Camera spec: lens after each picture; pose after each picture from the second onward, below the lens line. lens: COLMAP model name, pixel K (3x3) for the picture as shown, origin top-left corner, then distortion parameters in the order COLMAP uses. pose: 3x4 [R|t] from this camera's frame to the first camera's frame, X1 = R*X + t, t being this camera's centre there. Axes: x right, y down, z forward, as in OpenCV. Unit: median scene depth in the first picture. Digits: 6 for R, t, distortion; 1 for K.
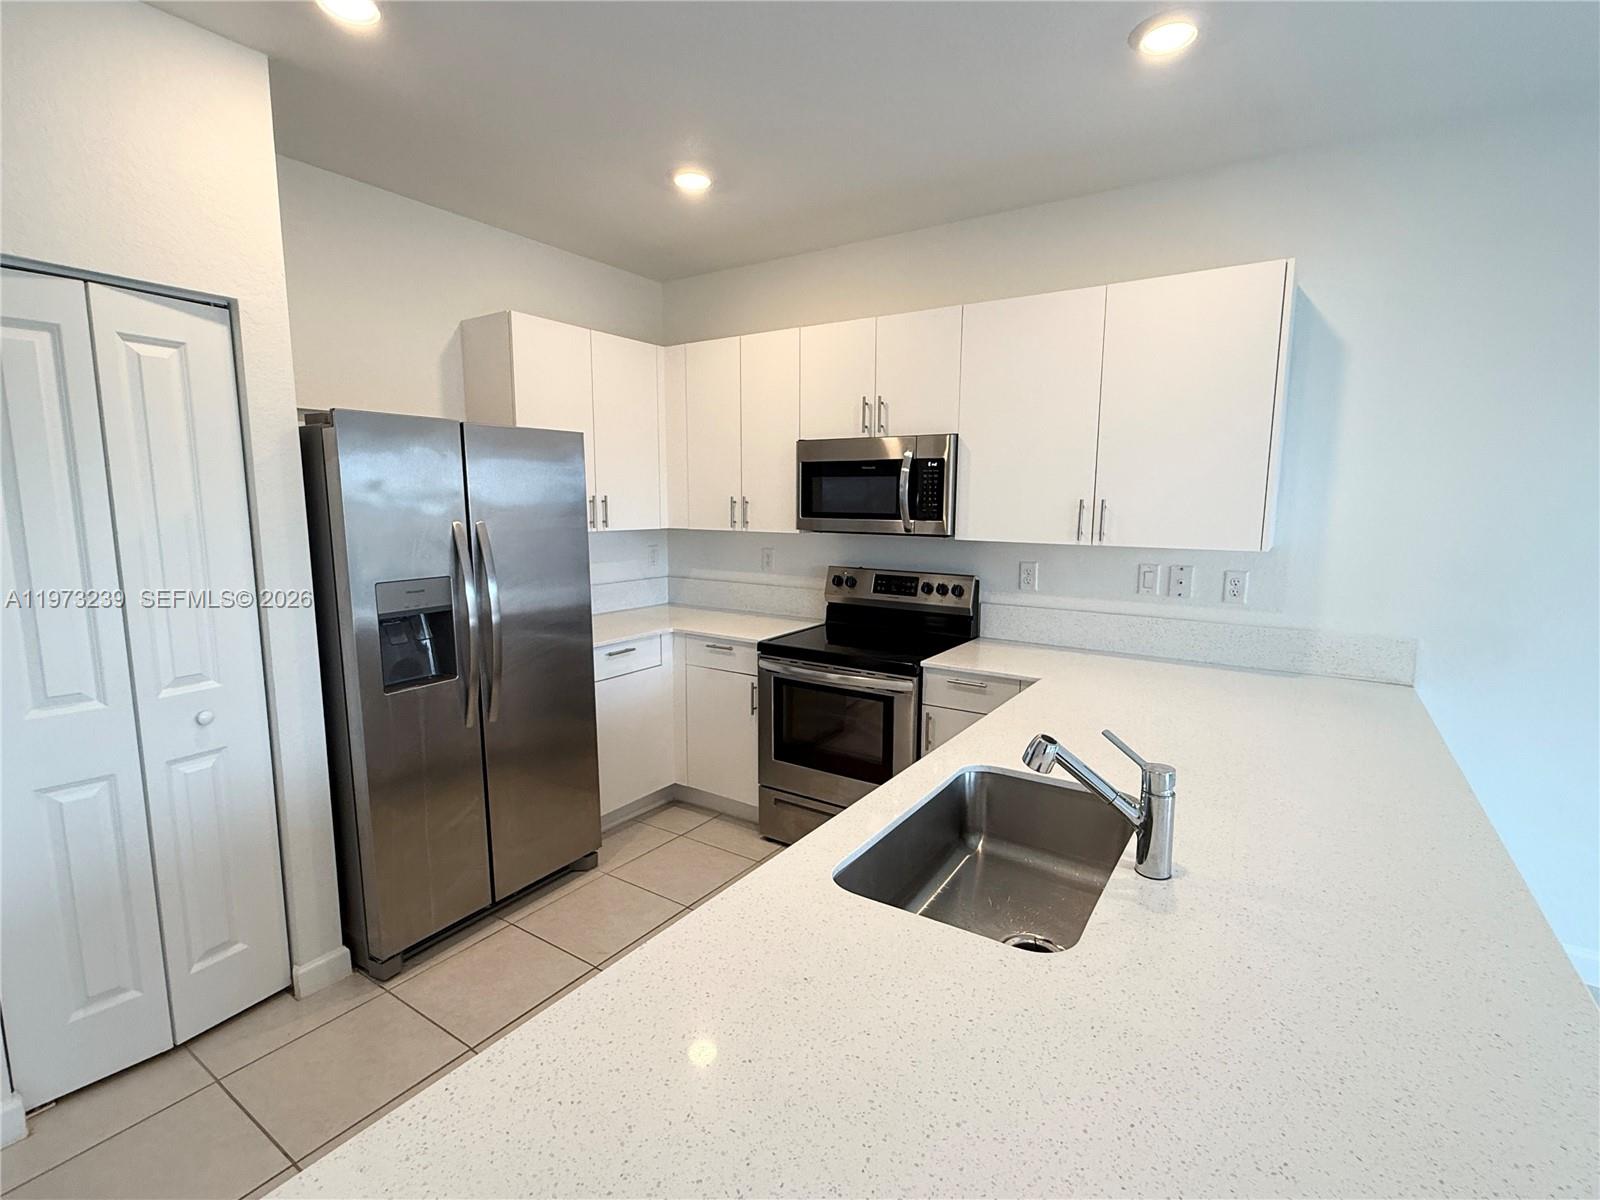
lens RADIAL K [[753.8, 0, 800.0], [0, 753.8, 600.0], [0, 0, 1]] dist [0.007557, -0.000021]
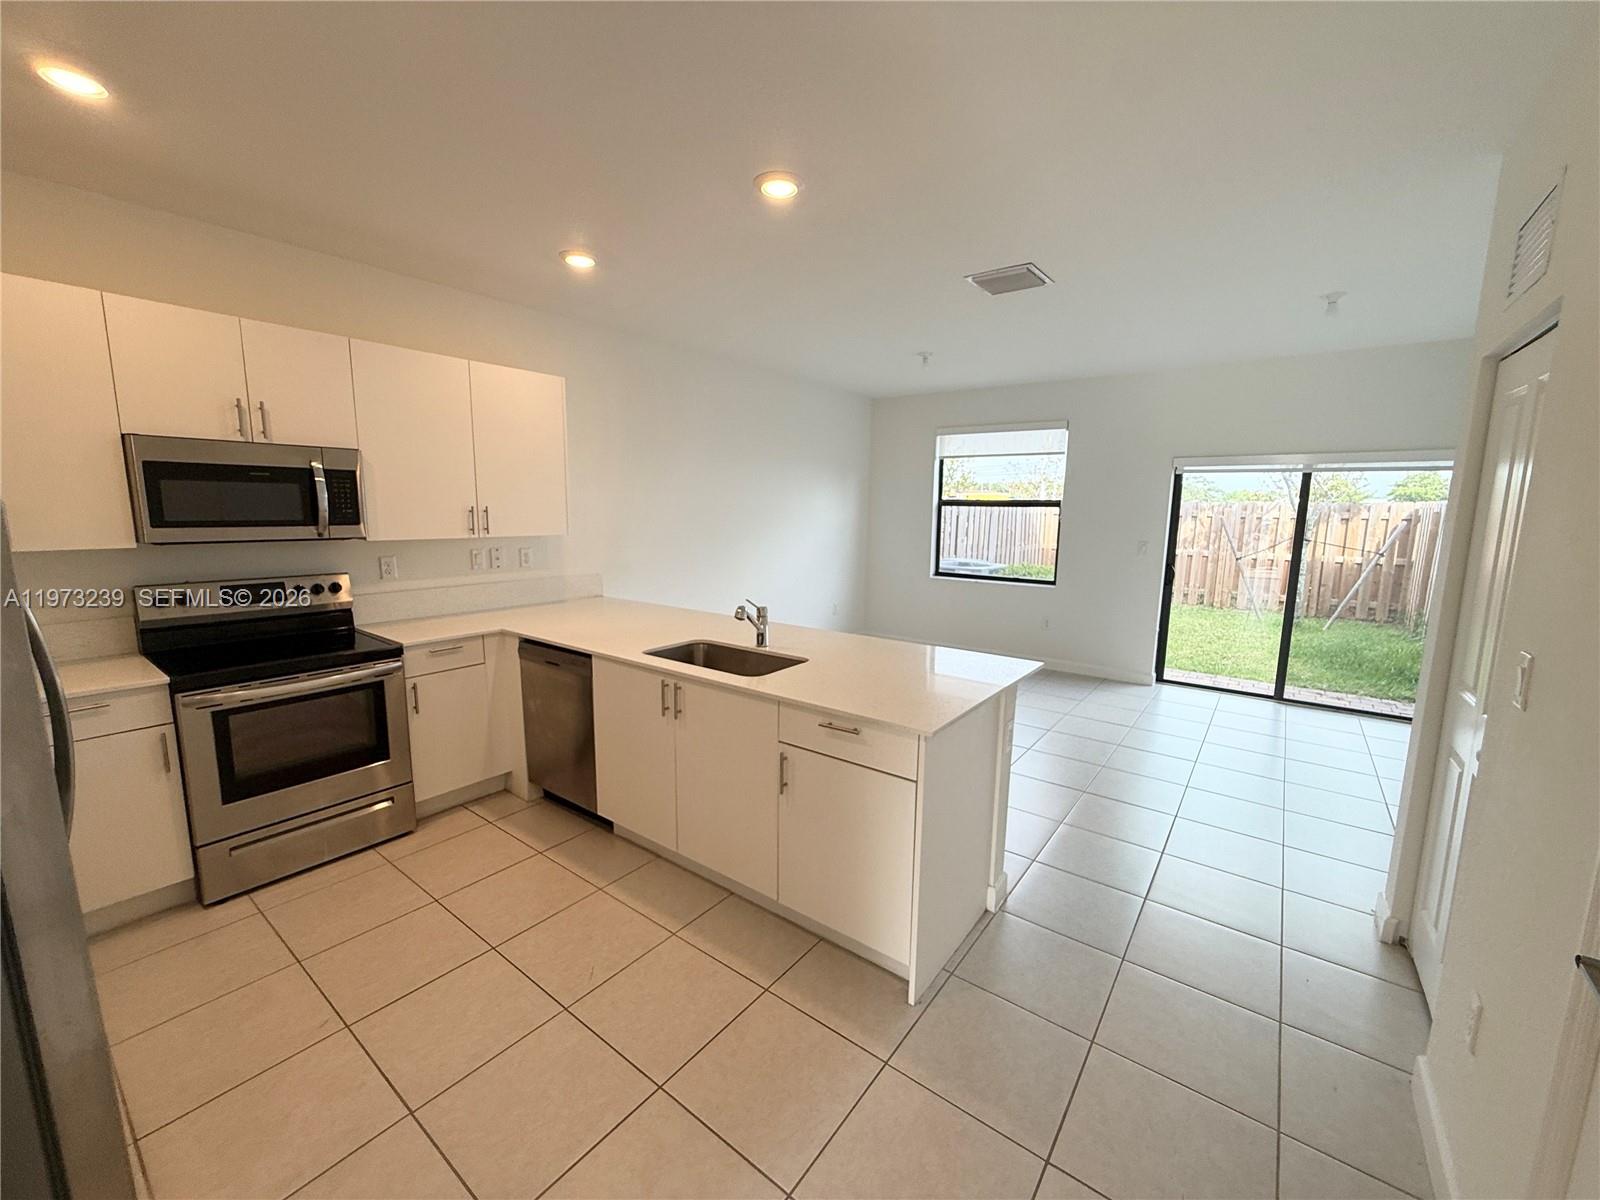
lens RADIAL K [[637.8, 0, 797.3], [0, 637.8, 601.1], [0, 0, 1]] dist [0.000657, 0.000126]
pose [[0.059082, -0.153181, 0.986430, -0.702222], [0.121560, 0.981907, 0.145198, -0.048270], [-0.990824, 0.111332, 0.076634, 0.264388]]
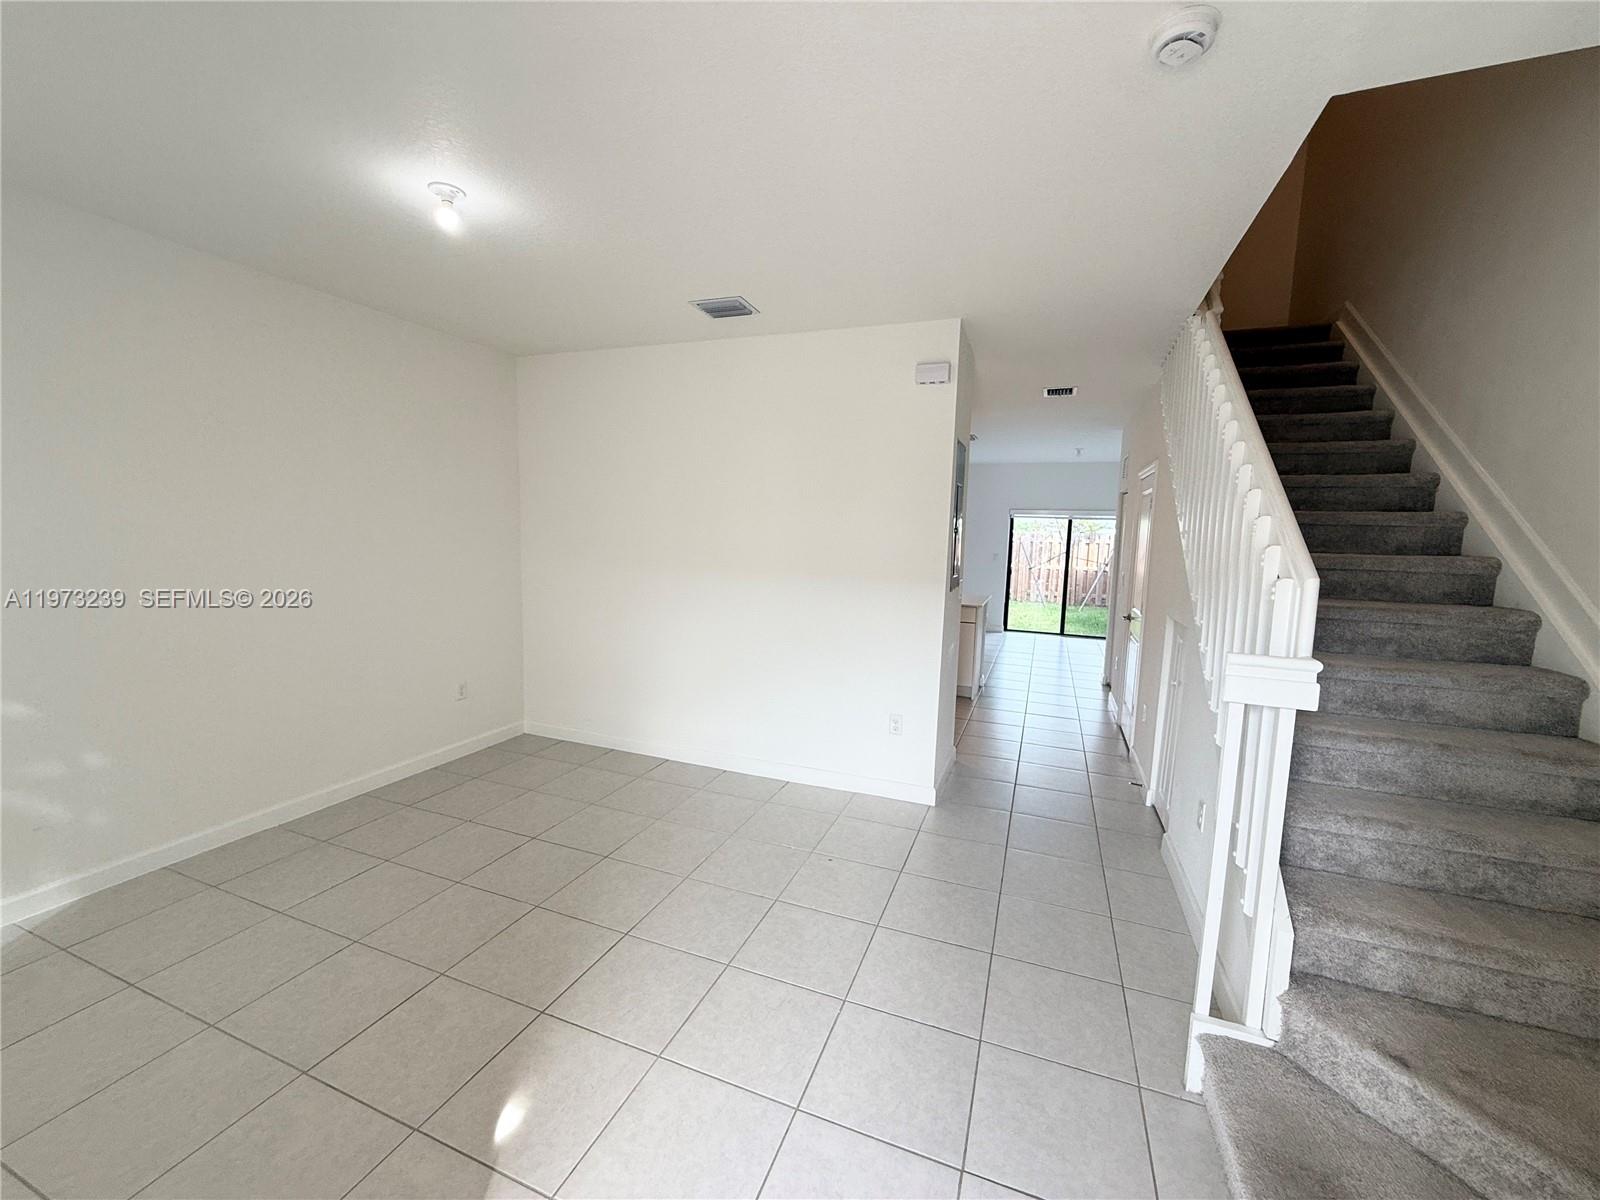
lens RADIAL K [[637.8, 0, 797.3], [0, 637.8, 601.1], [0, 0, 1]] dist [0.000657, 0.000126]
pose [[-0.217562, -0.119644, 0.968686, -1.793428], [0.100836, 0.984393, 0.144231, -0.168222], [-0.970824, 0.129057, -0.202102, 1.071448]]
